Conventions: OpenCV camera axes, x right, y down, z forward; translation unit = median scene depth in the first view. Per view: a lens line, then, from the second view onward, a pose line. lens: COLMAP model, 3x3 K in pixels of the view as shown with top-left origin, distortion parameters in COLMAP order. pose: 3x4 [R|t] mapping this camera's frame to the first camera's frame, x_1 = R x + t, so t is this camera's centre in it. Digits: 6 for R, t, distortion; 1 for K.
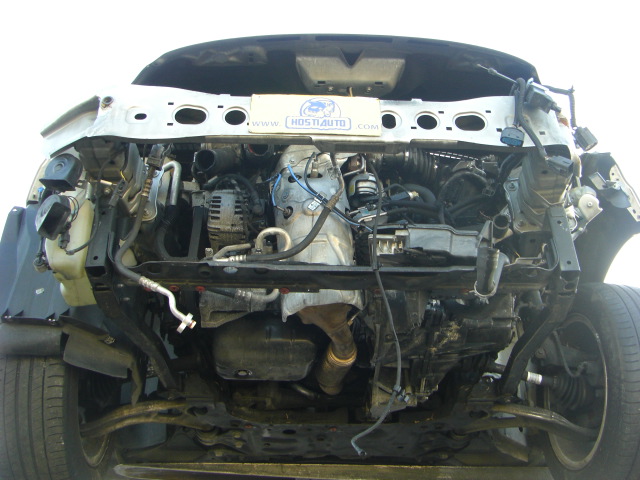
lens RADIAL K [[727.0, 0, 352.4], [0, 727.0, 201.3], [0, 0, 1]] dist [-0.186962, 0.137869]
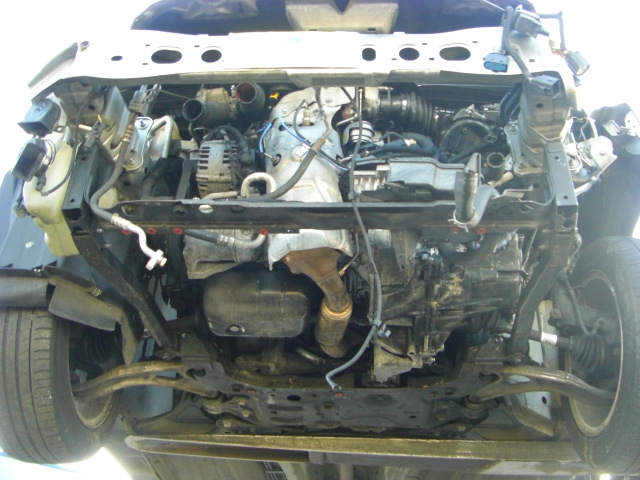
lens RADIAL K [[727.0, 0, 352.4], [0, 727.0, 201.3], [0, 0, 1]] dist [-0.186962, 0.137869]
pose [[0.996093, -0.023282, -0.085185, 0.093694], [0.021874, 0.999609, -0.017426, 0.089648], [0.085557, 0.015495, 0.996213, 0.042466]]
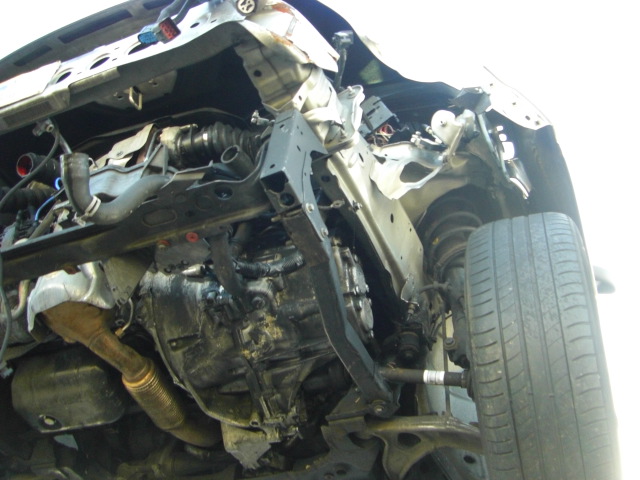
lens RADIAL K [[727.0, 0, 352.4], [0, 727.0, 201.3], [0, 0, 1]] dist [-0.186962, 0.137869]
pose [[0.901023, -0.286431, -0.325752, 0.533157], [0.210358, 0.945293, -0.249341, 0.280228], [0.379350, 0.156138, 0.911984, 0.337848]]
